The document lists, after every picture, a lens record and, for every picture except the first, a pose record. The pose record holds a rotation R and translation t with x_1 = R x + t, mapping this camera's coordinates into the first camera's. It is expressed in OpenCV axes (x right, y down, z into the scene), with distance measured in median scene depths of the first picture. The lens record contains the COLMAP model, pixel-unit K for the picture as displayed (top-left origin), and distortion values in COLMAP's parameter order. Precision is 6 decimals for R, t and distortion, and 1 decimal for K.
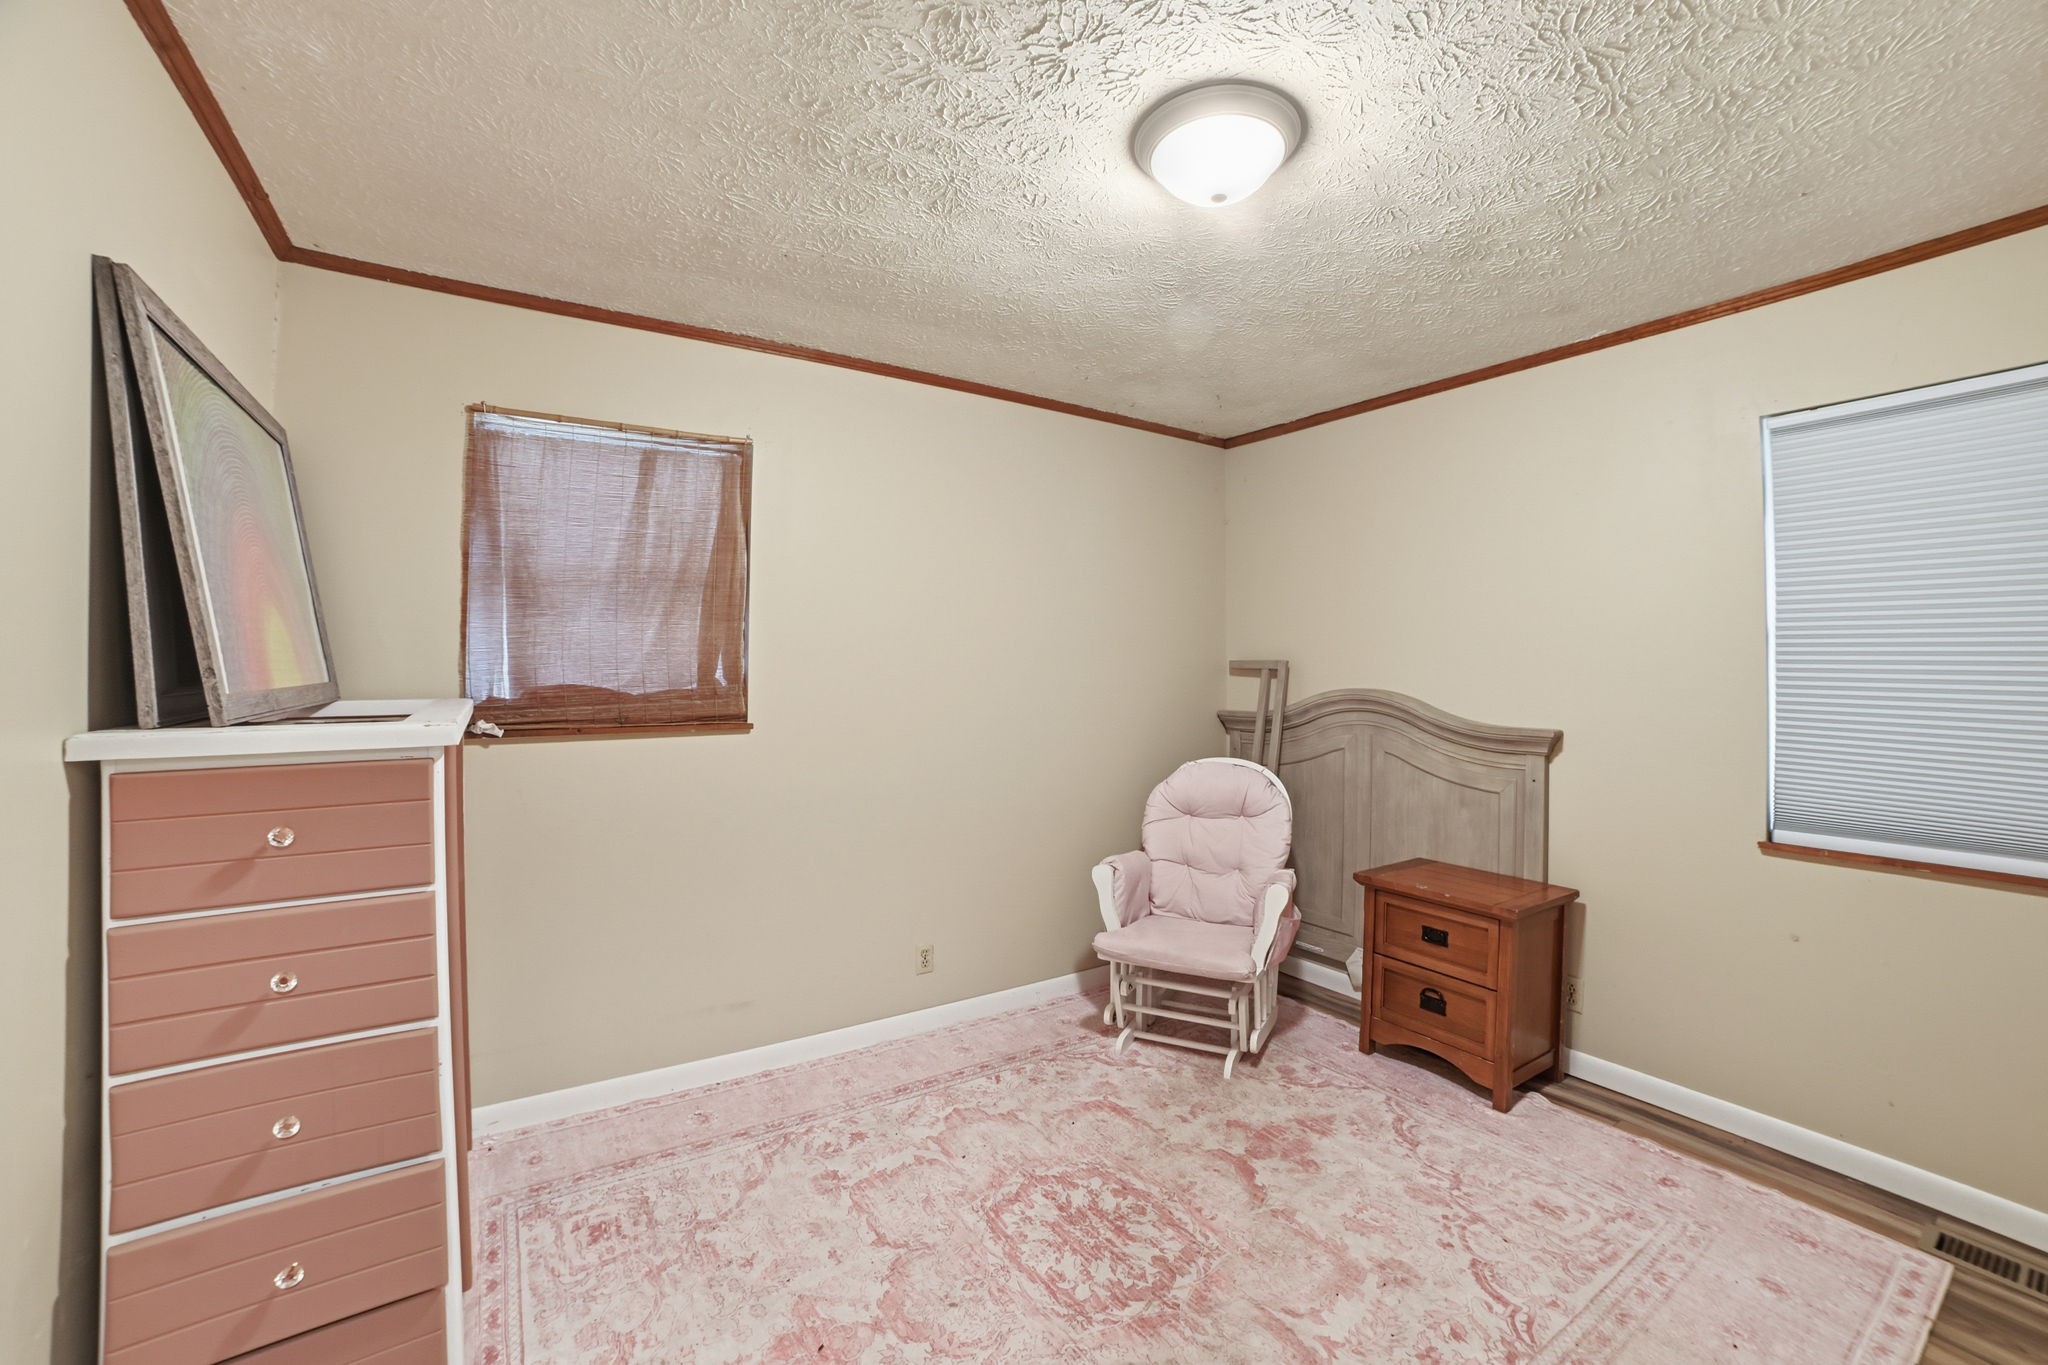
lens RADIAL K [[849.9, 0, 1024.7], [0, 849.9, 695.7], [0, 0, 1]] dist [-0.085462, 0.032736]
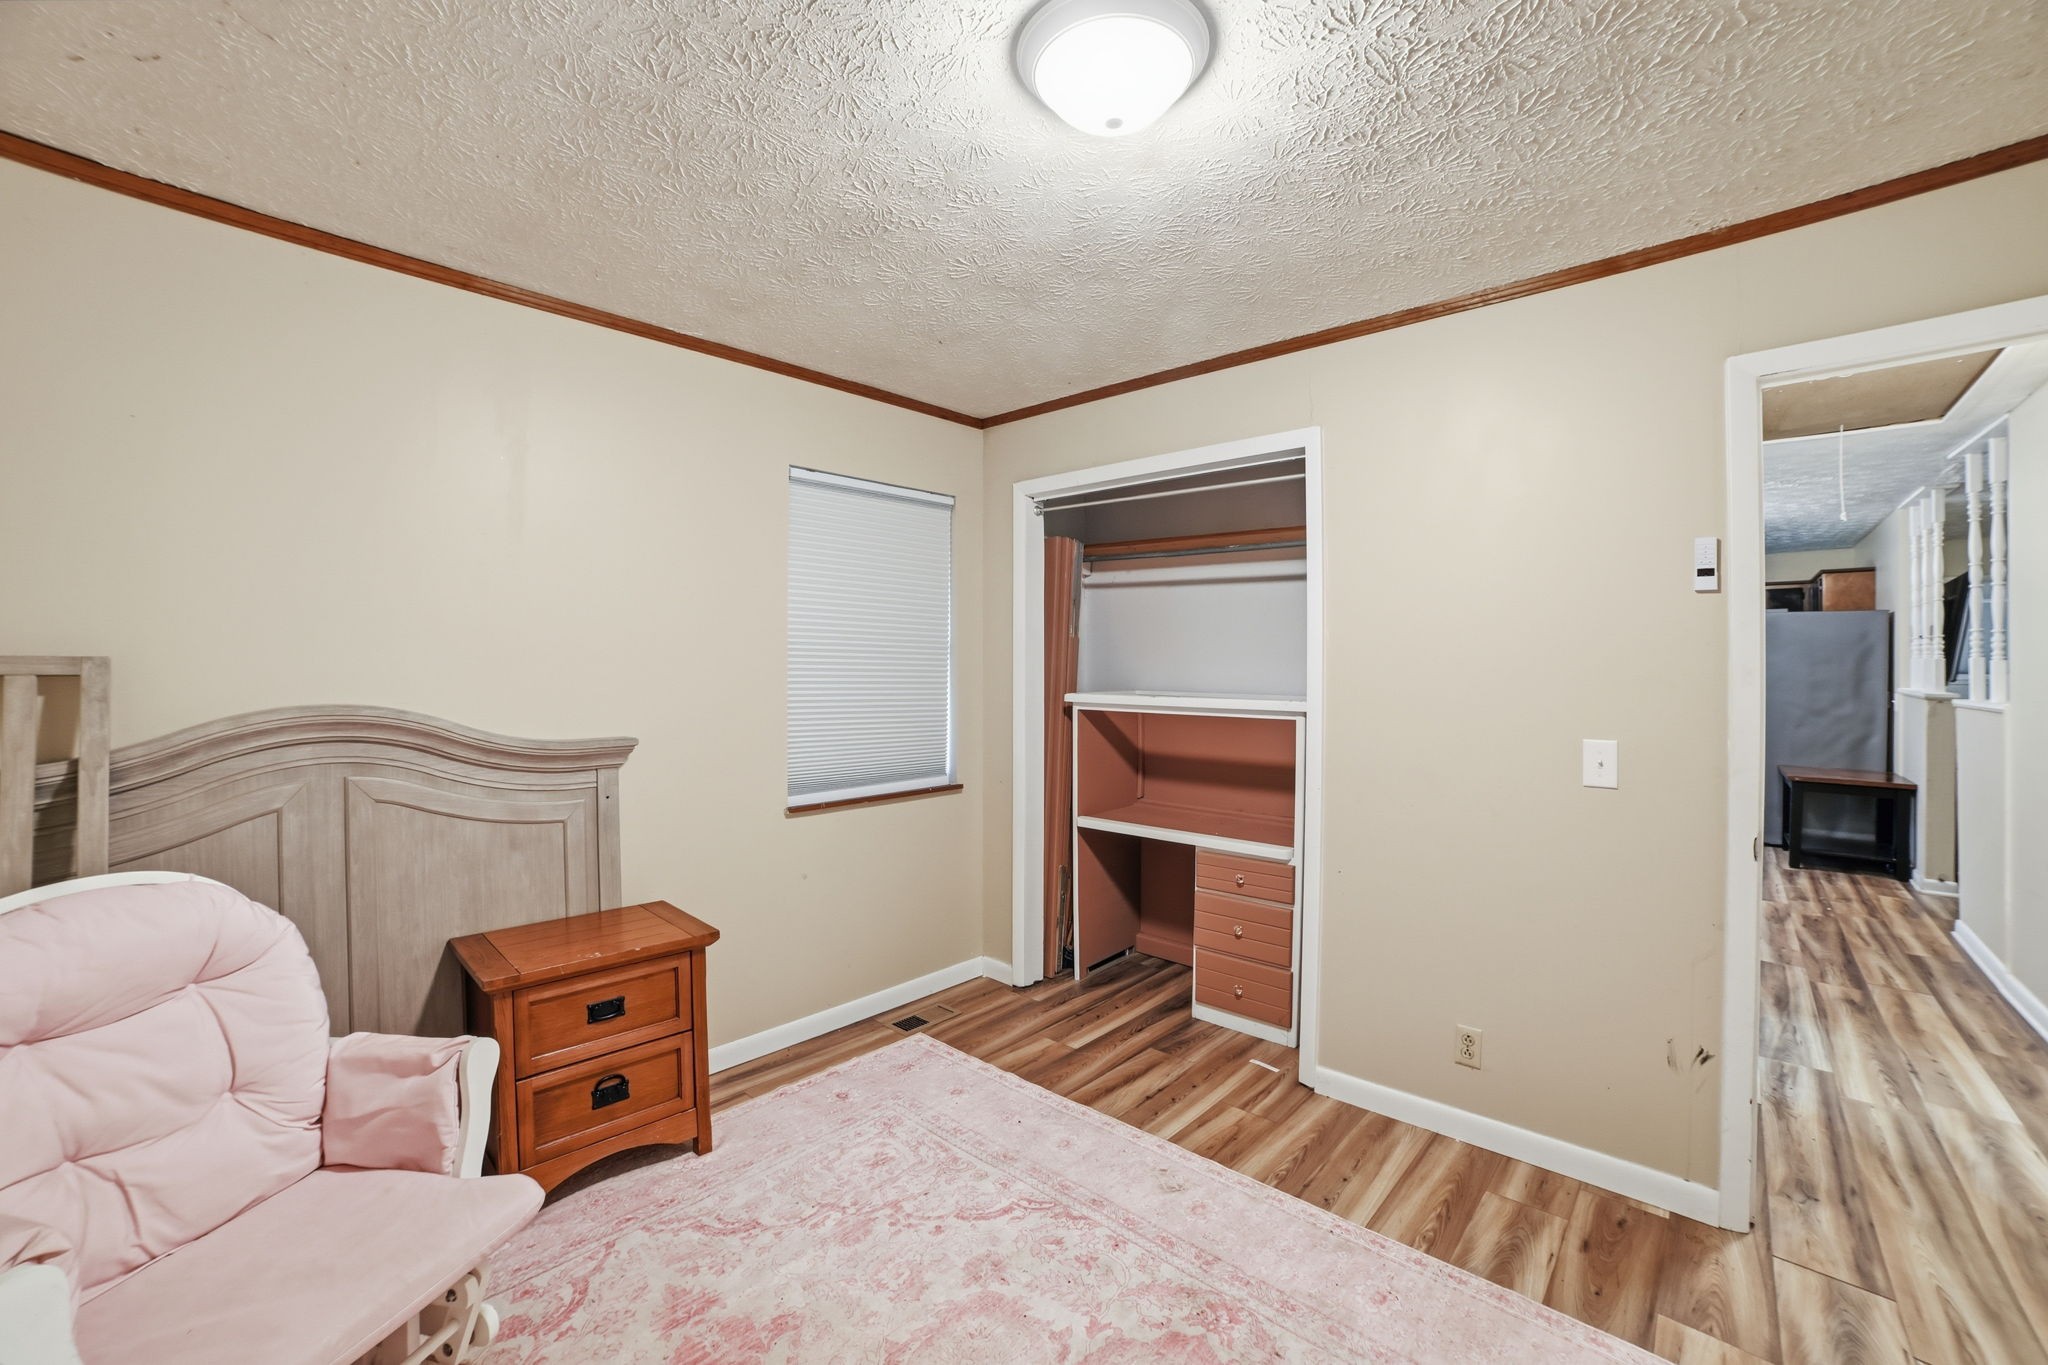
lens RADIAL K [[849.9, 0, 1024.7], [0, 849.9, 695.7], [0, 0, 1]] dist [-0.085462, 0.032736]
pose [[-0.245950, -0.038294, 0.968526, -0.379093], [0.028672, 0.998495, 0.046760, -0.036230], [-0.968858, 0.039270, -0.244482, 0.857282]]
